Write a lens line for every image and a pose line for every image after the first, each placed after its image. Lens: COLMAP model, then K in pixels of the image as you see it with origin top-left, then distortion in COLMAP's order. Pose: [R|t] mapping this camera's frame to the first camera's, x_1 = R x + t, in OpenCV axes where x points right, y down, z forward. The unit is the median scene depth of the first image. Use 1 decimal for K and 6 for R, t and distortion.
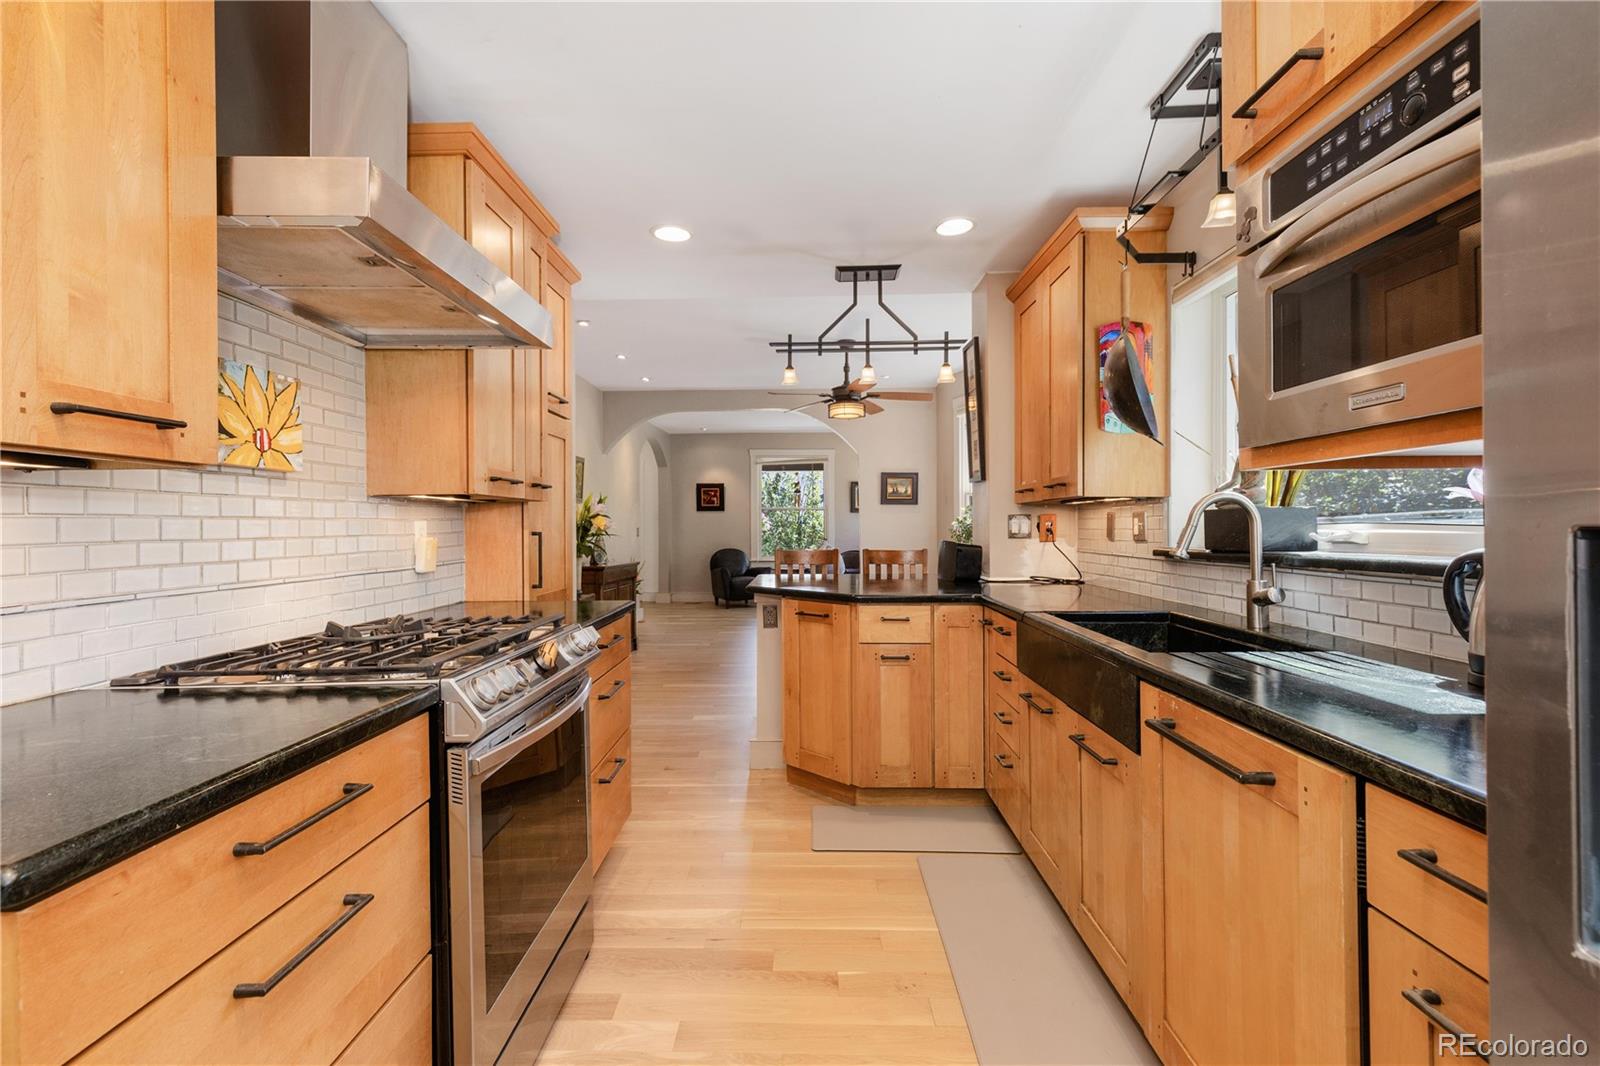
lens RADIAL K [[732.6, 0, 792.1], [0, 732.6, 525.9], [0, 0, 1]] dist [0.003469, -0.000620]
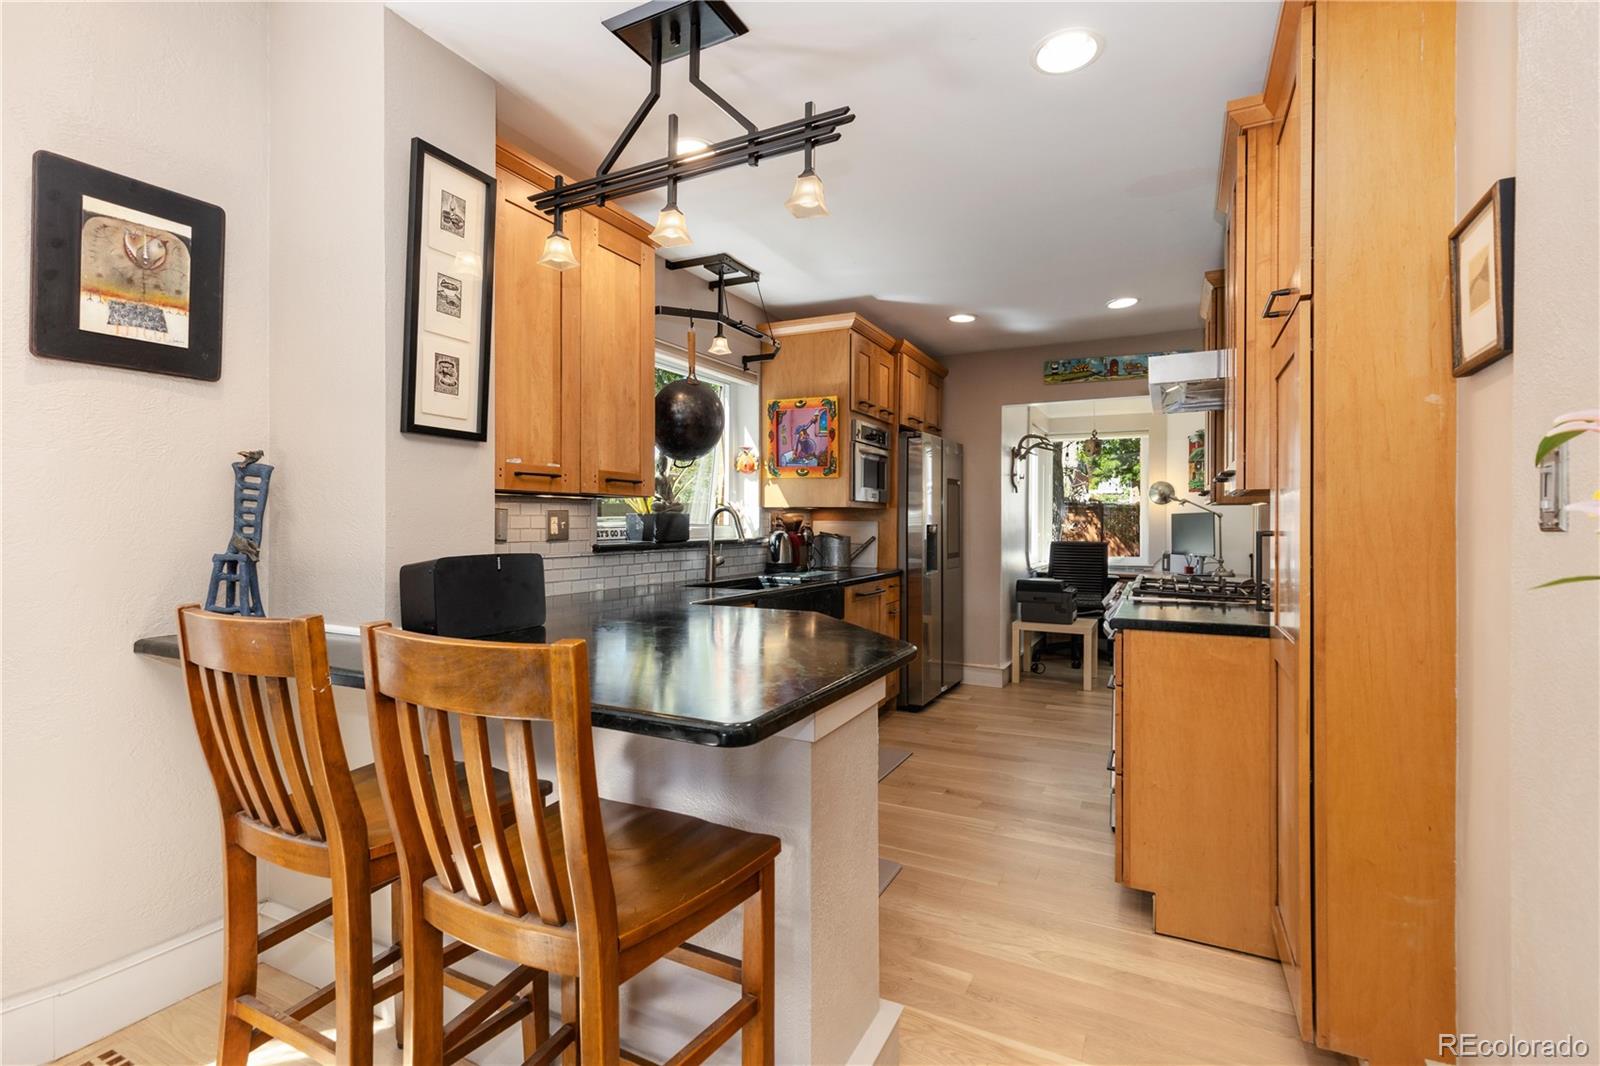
lens RADIAL K [[732.6, 0, 792.1], [0, 732.6, 525.9], [0, 0, 1]] dist [0.003469, -0.000620]
pose [[-0.899661, 0.005809, 0.436551, -0.232229], [0.005567, 0.999983, -0.001834, 0.004597], [-0.436554, 0.000780, -0.899678, 1.728022]]
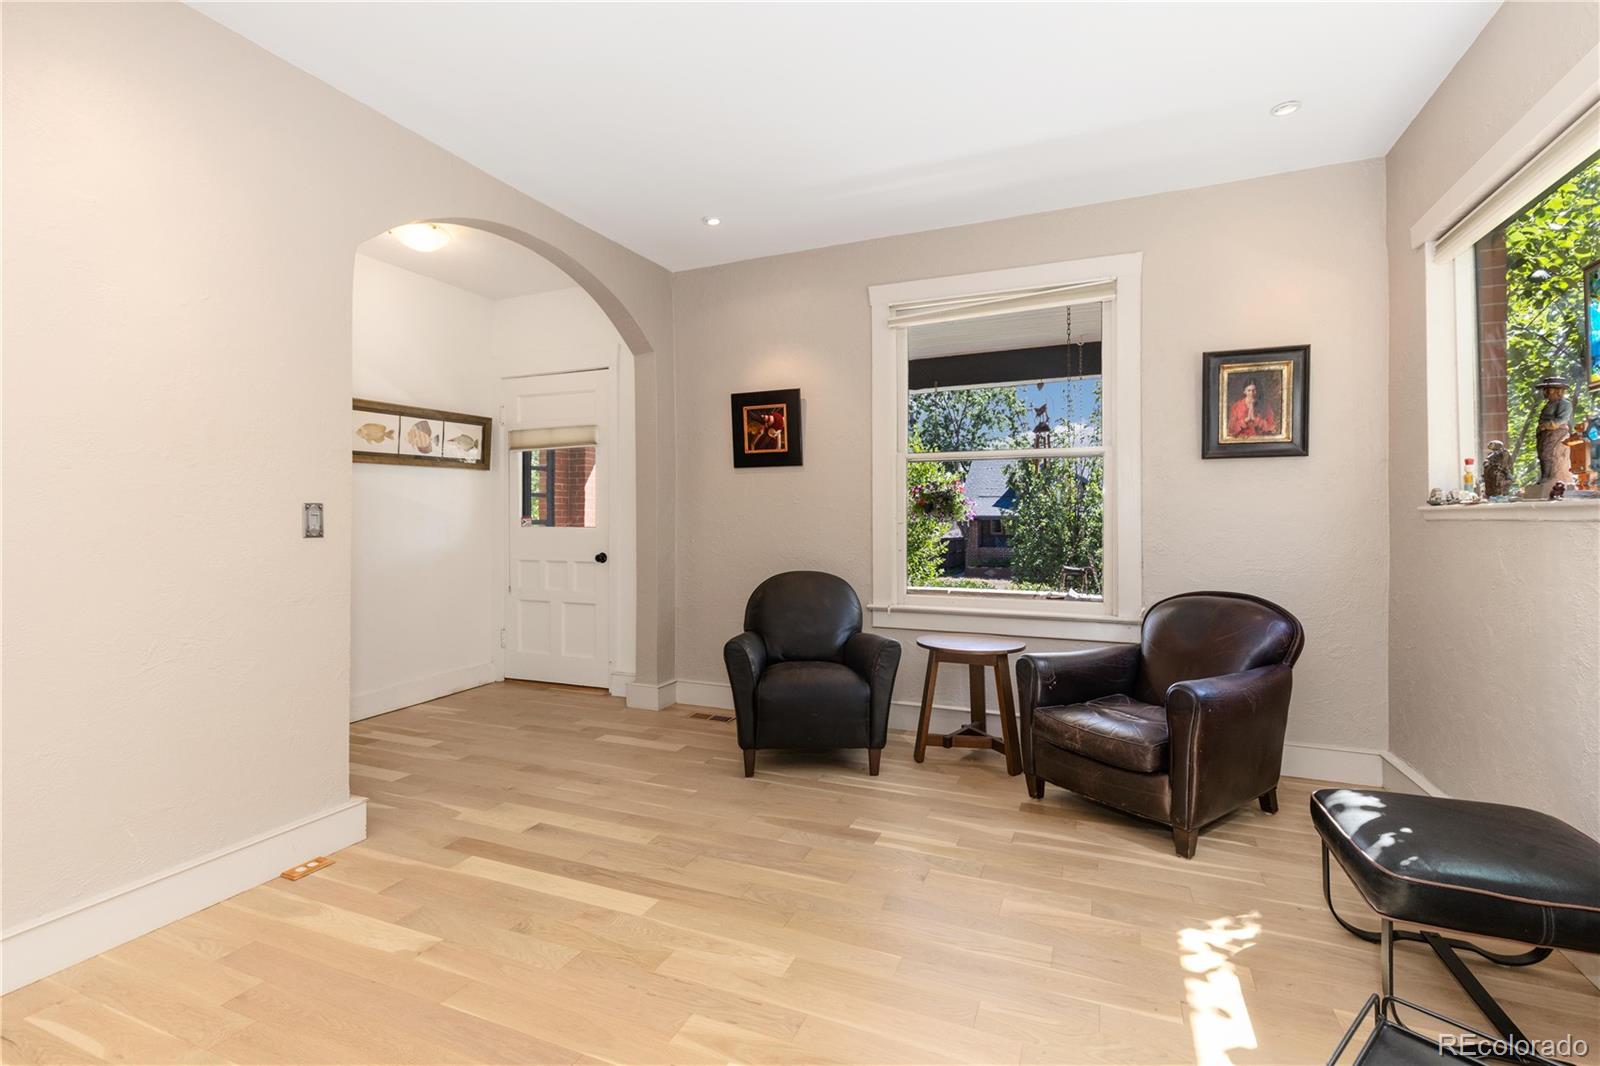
lens RADIAL K [[720.2, 0, 795.0], [0, 720.2, 528.6], [0, 0, 1]] dist [0.001324, -0.000158]
pose [[0.924724, 0.007694, -0.380560, 0.153644], [-0.003119, 0.999915, 0.012636, 0.024417], [0.380625, -0.010498, 0.924670, 2.618053]]
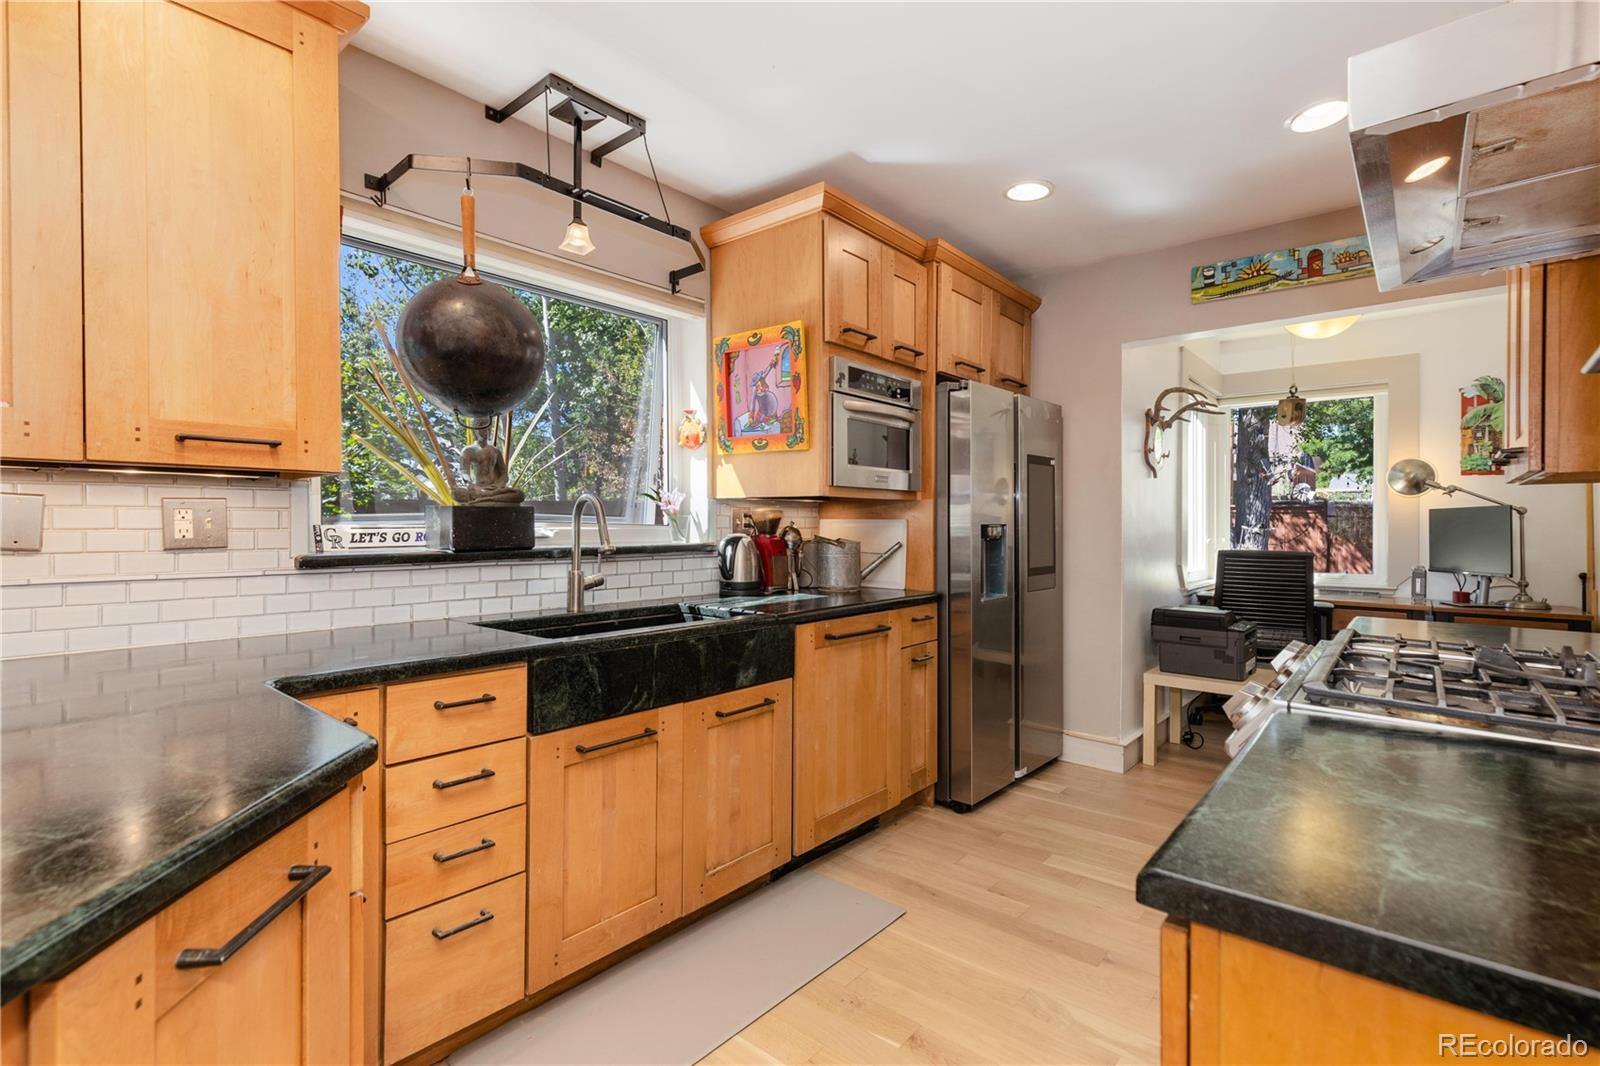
lens RADIAL K [[720.2, 0, 795.0], [0, 720.2, 528.6], [0, 0, 1]] dist [0.001324, -0.000158]
pose [[-0.766833, 0.005935, 0.641819, -0.250141], [0.004198, 0.999982, -0.004232, 0.009621], [-0.641833, -0.000551, -0.766844, 1.122134]]
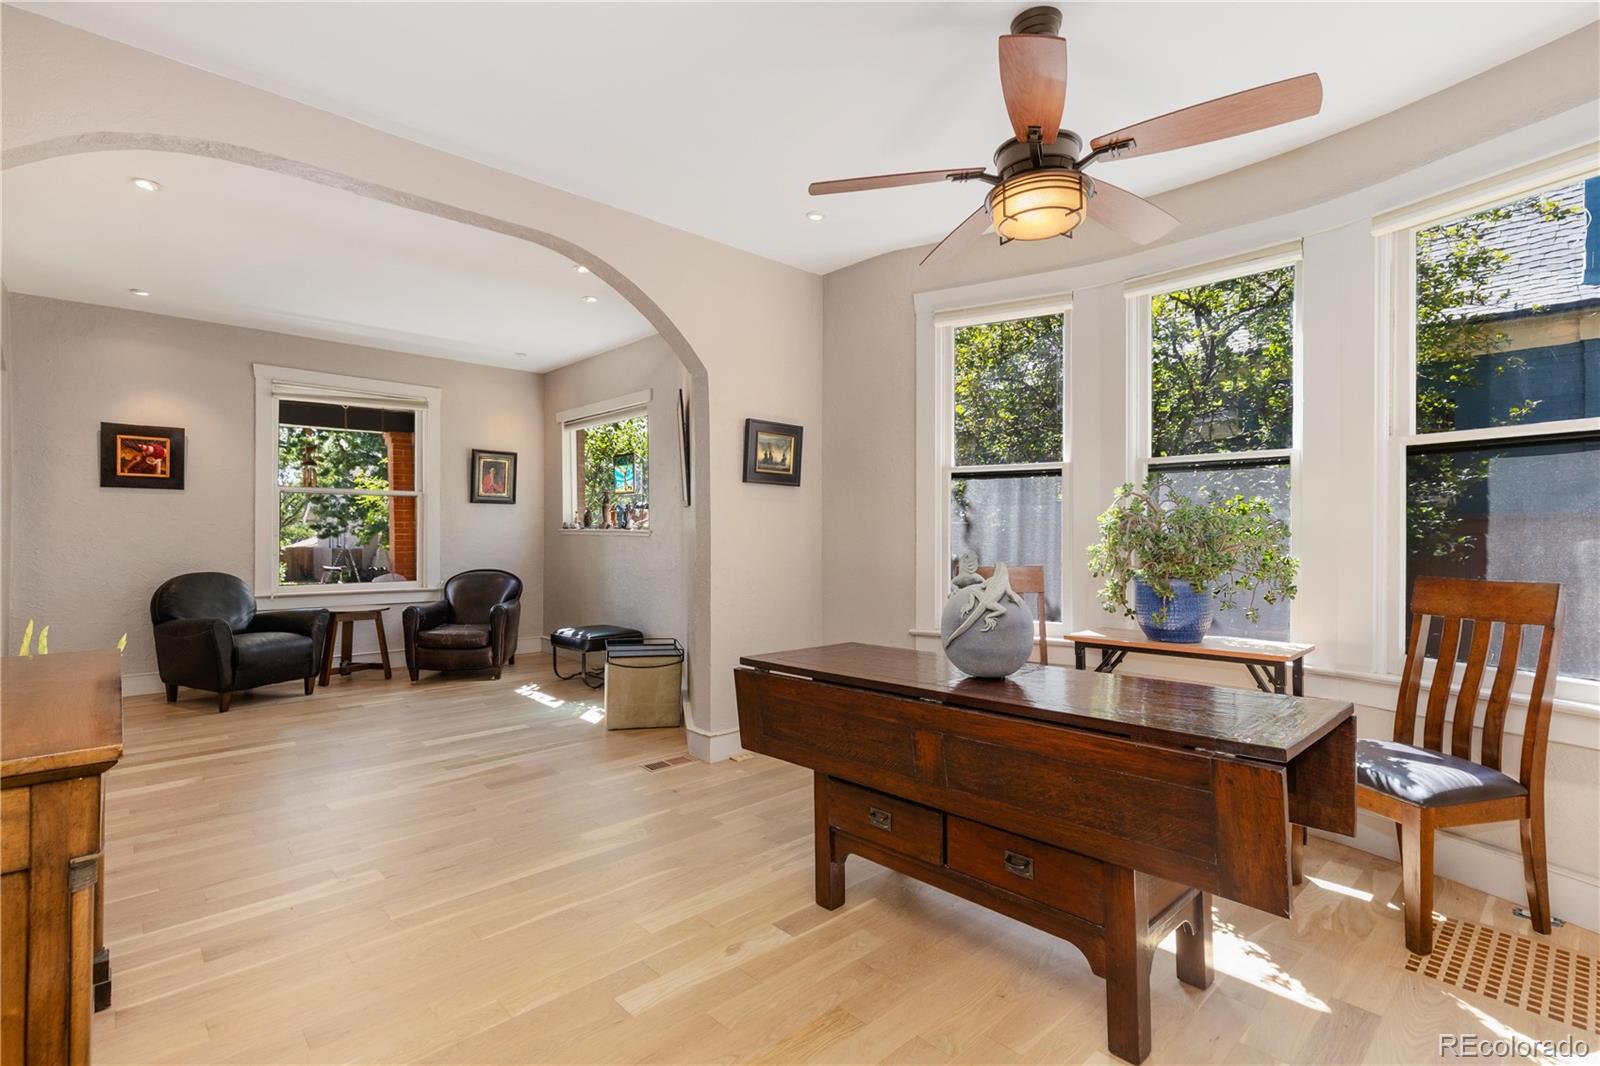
lens RADIAL K [[743.4, 0, 800.0], [0, 743.4, 533.0], [0, 0, 1]] dist [-0.001287, -0.000387]
pose [[0.718621, 0.009594, 0.695336, -0.536702], [-0.009879, 0.999945, -0.003587, 0.017552], [-0.695332, -0.004292, 0.718676, 1.582087]]
